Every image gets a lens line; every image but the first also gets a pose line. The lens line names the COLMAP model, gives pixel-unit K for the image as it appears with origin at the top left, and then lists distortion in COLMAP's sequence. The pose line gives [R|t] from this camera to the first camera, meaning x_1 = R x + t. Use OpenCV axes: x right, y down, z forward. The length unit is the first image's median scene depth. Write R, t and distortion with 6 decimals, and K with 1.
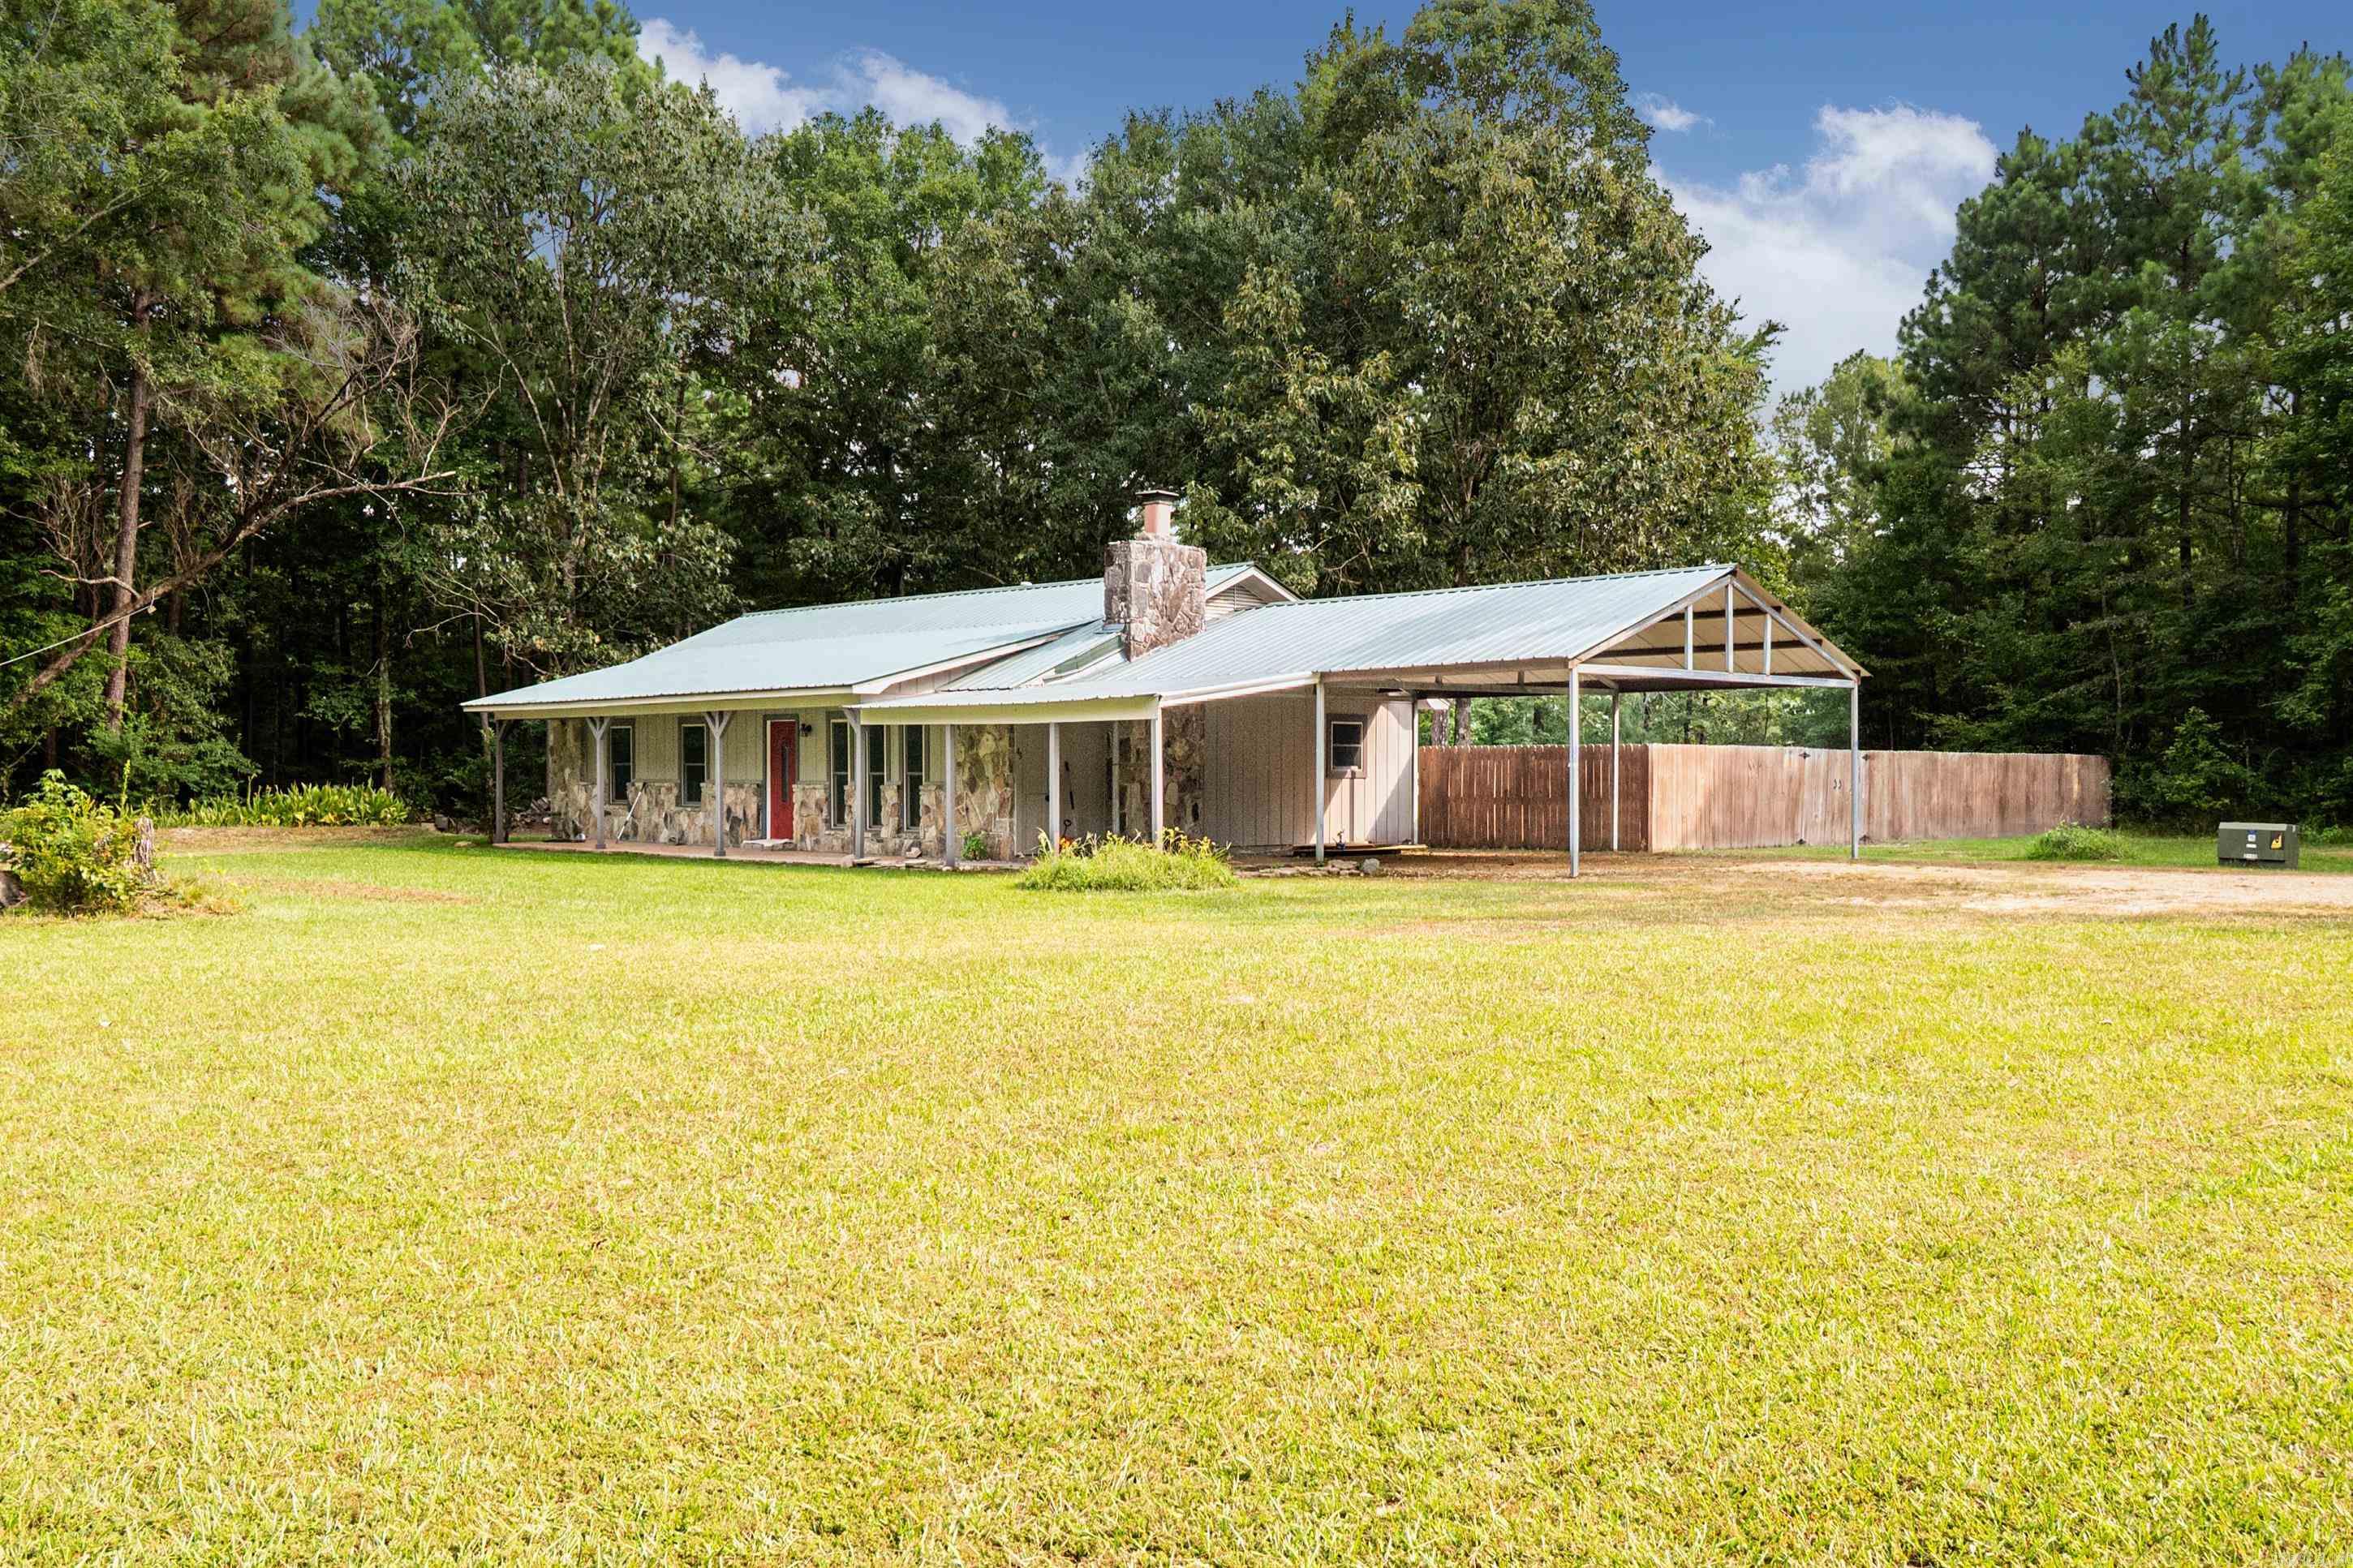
lens RADIAL K [[2185.9, 0, 1176.5], [0, 2185.9, 784.0], [0, 0, 1]] dist [-0.012229, -0.011358]
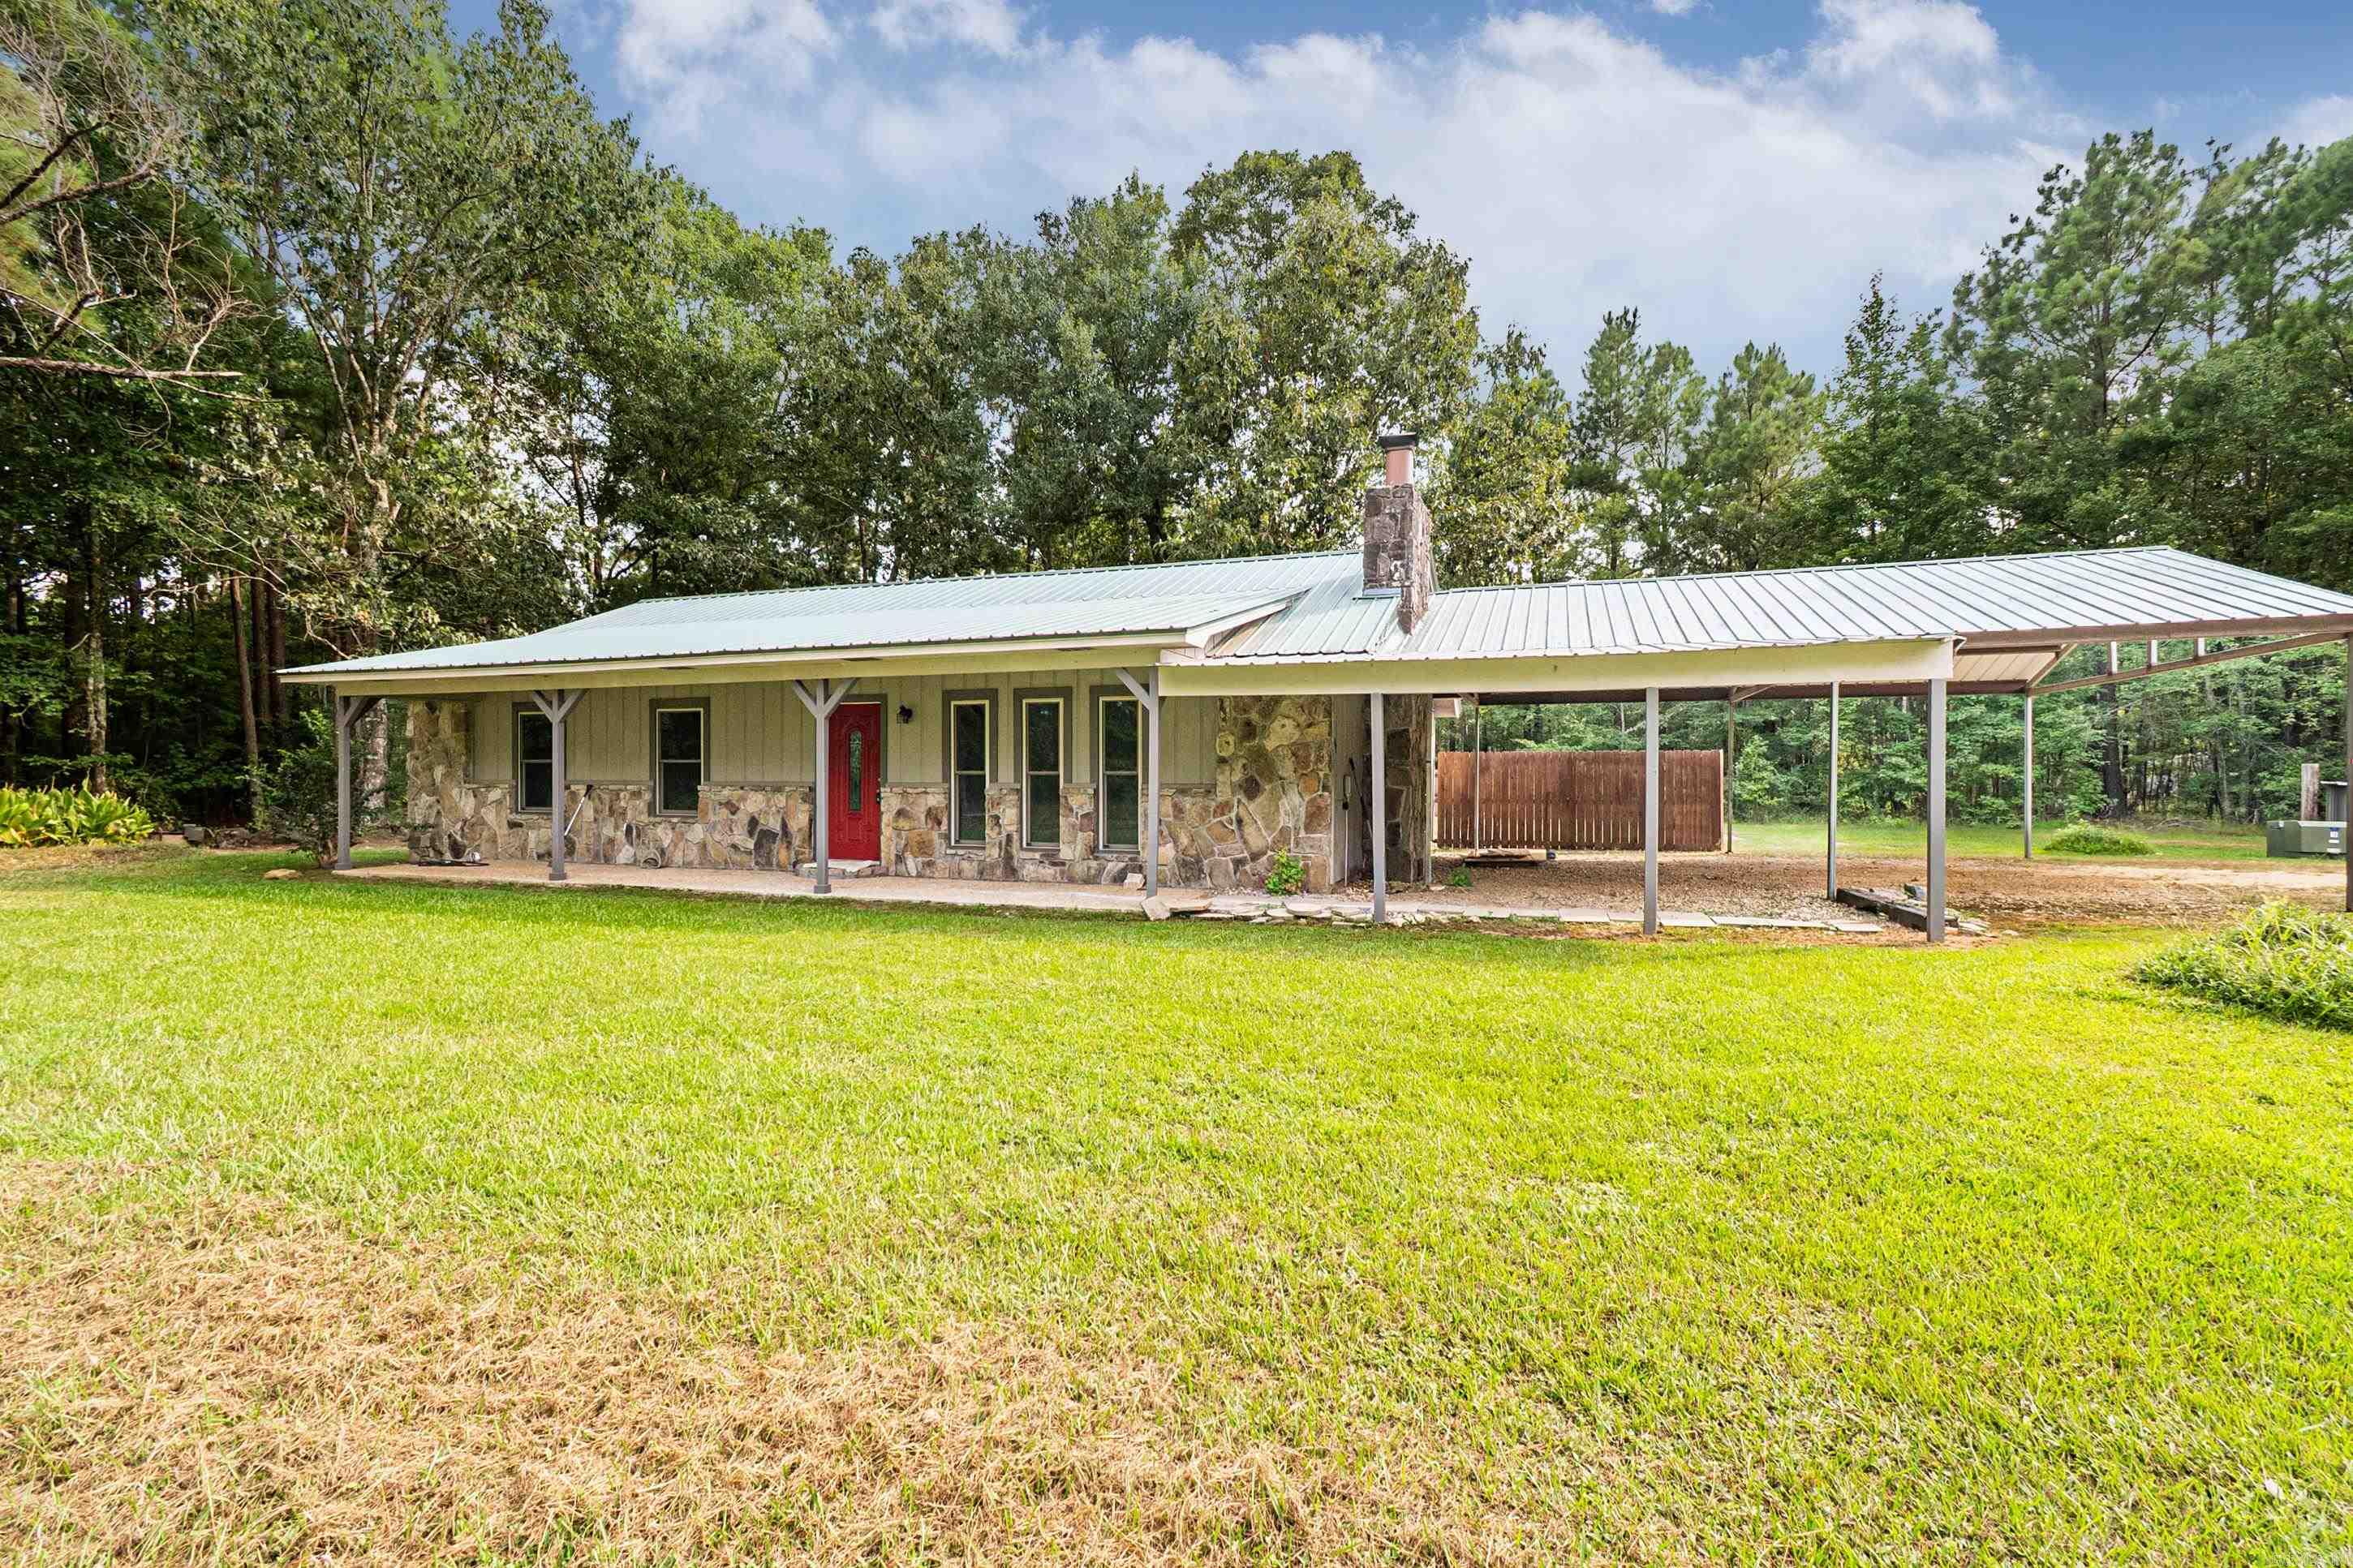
lens RADIAL K [[1074.3, 0, 1176.5], [0, 1074.3, 784.0], [0, 0, 1]] dist [-0.004116, -0.000766]
pose [[0.890400, 0.001997, 0.455174, -0.218339], [-0.000349, 0.999993, -0.003704, 0.000373], [-0.455179, 0.003139, 0.890395, 0.542542]]
